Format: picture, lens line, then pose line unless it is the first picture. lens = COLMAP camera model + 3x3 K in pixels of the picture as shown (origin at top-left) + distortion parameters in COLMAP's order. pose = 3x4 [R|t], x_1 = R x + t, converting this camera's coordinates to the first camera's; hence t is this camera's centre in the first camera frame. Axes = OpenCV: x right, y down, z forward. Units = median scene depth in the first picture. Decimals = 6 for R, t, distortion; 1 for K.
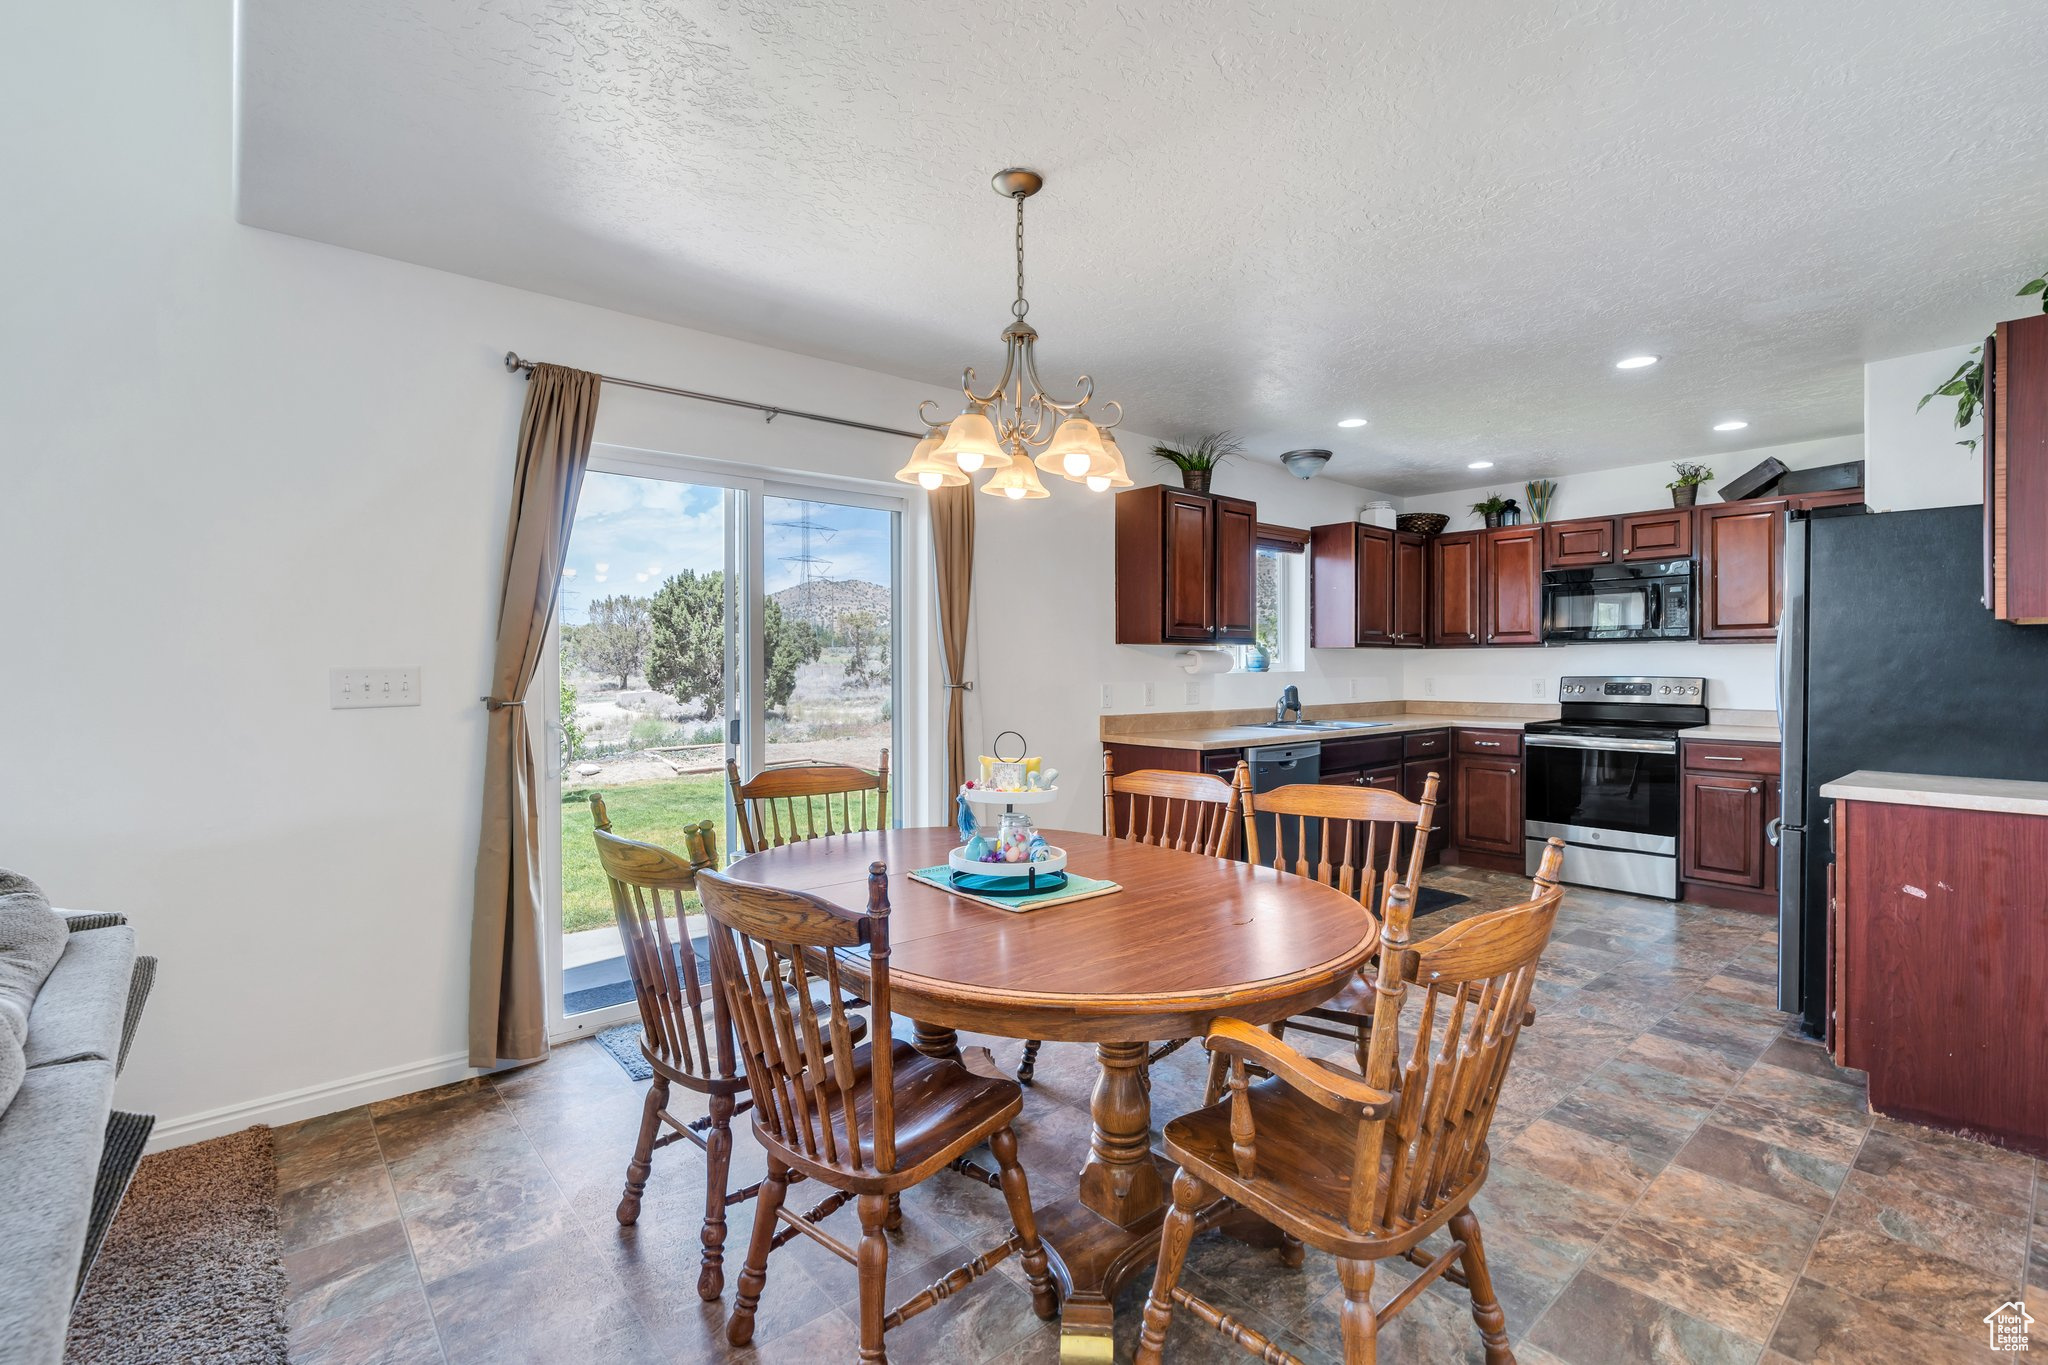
lens RADIAL K [[926.6, 0, 1027.1], [0, 926.6, 674.5], [0, 0, 1]] dist [-0.002255, -0.000588]
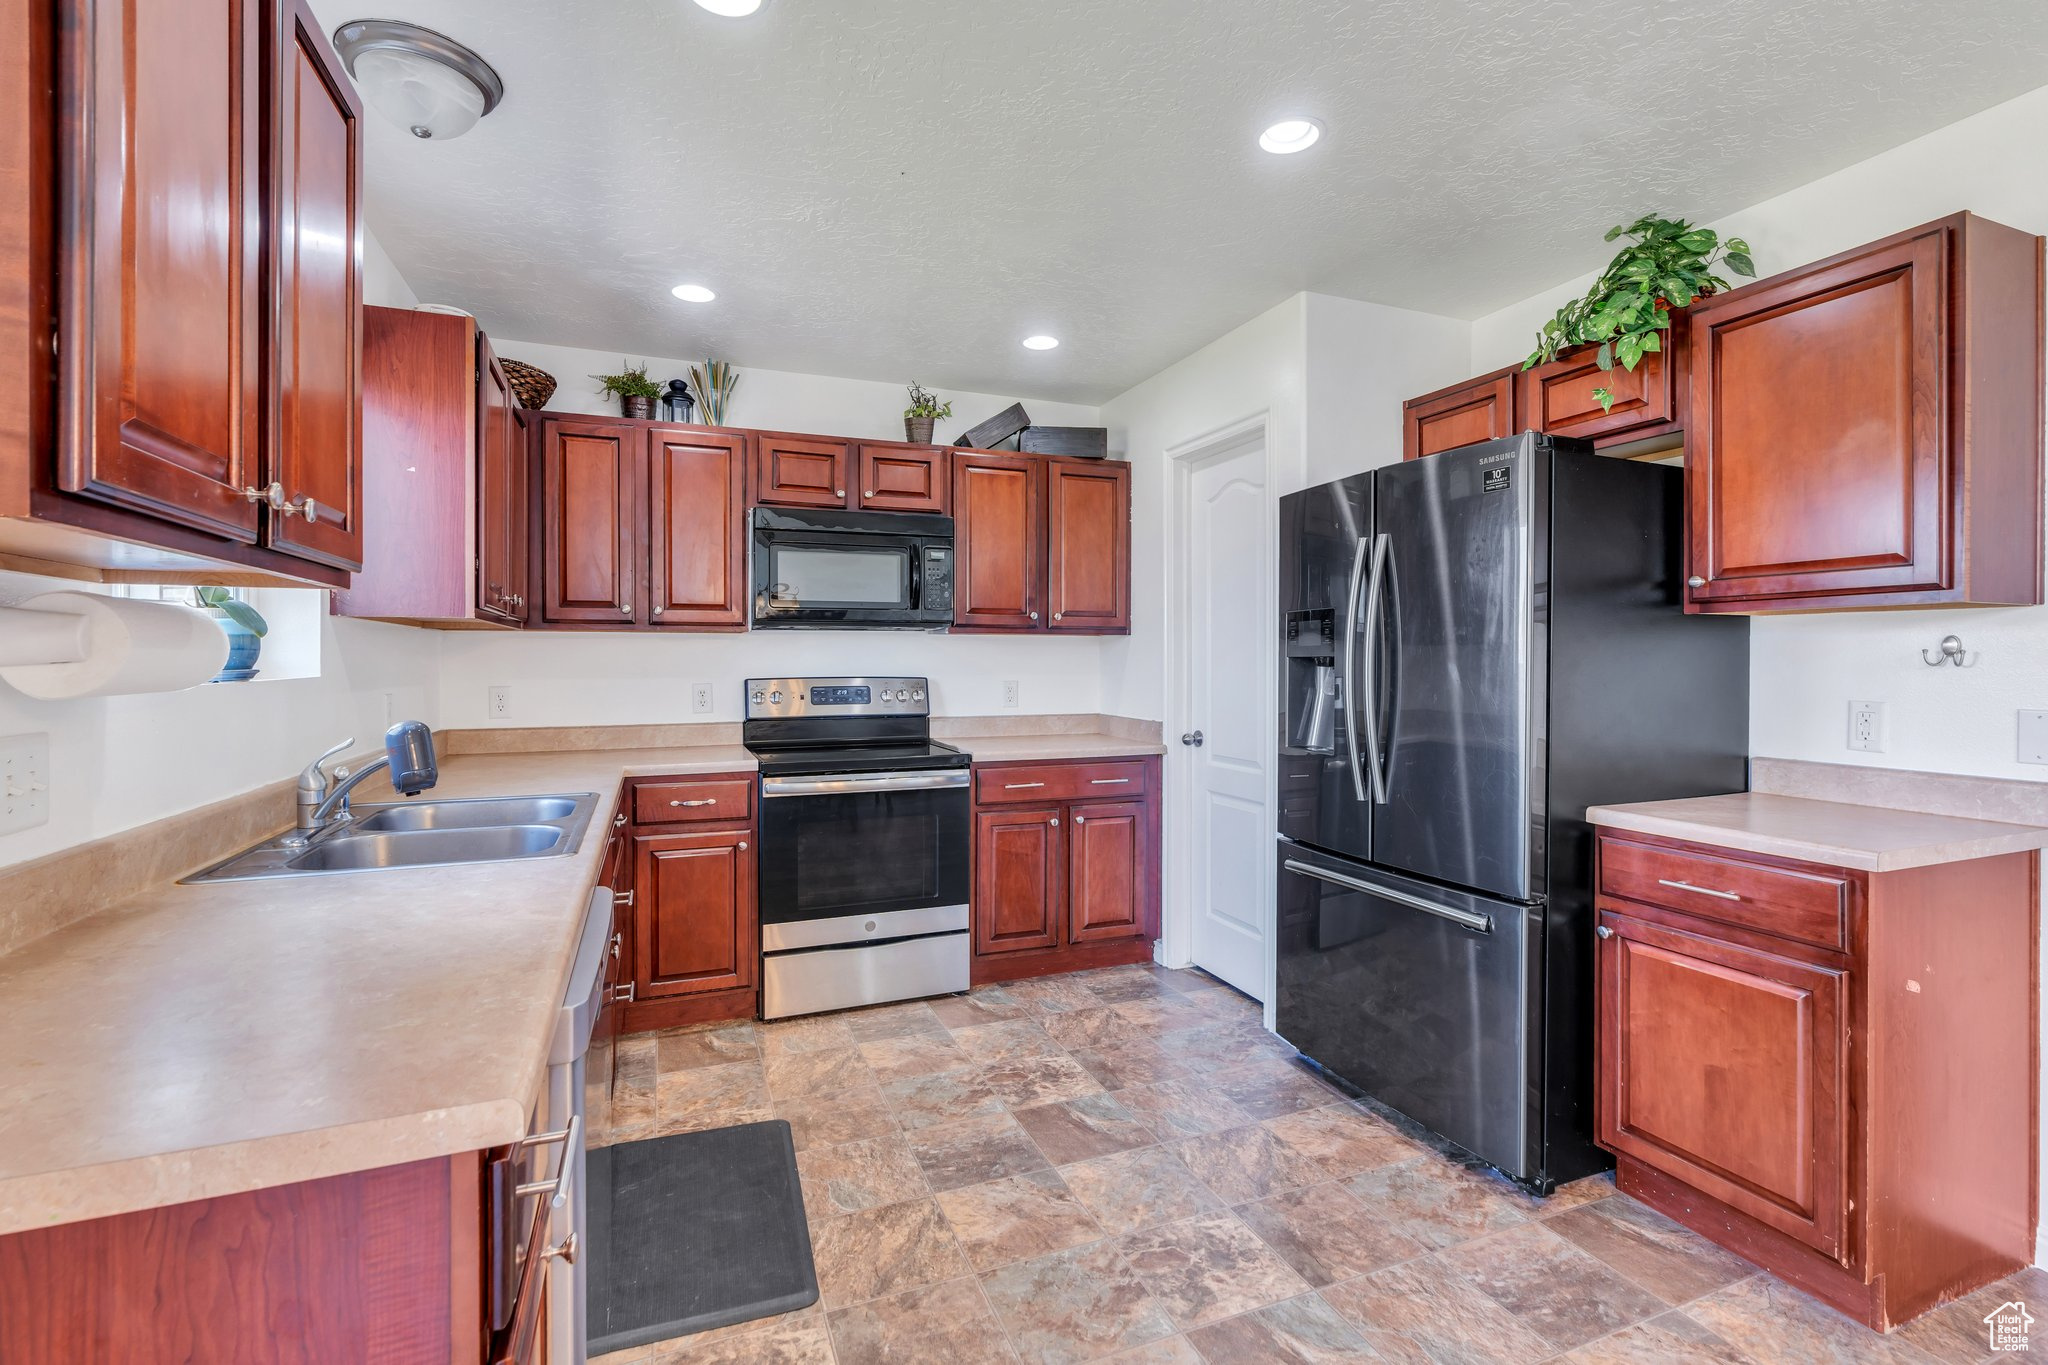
lens RADIAL K [[926.6, 0, 1027.1], [0, 926.6, 674.5], [0, 0, 1]] dist [-0.002255, -0.000588]
pose [[0.319996, -0.013375, 0.947324, 0.039266], [0.003637, 0.999910, 0.012889, -0.008646], [-0.947412, -0.000679, 0.320016, 0.683374]]
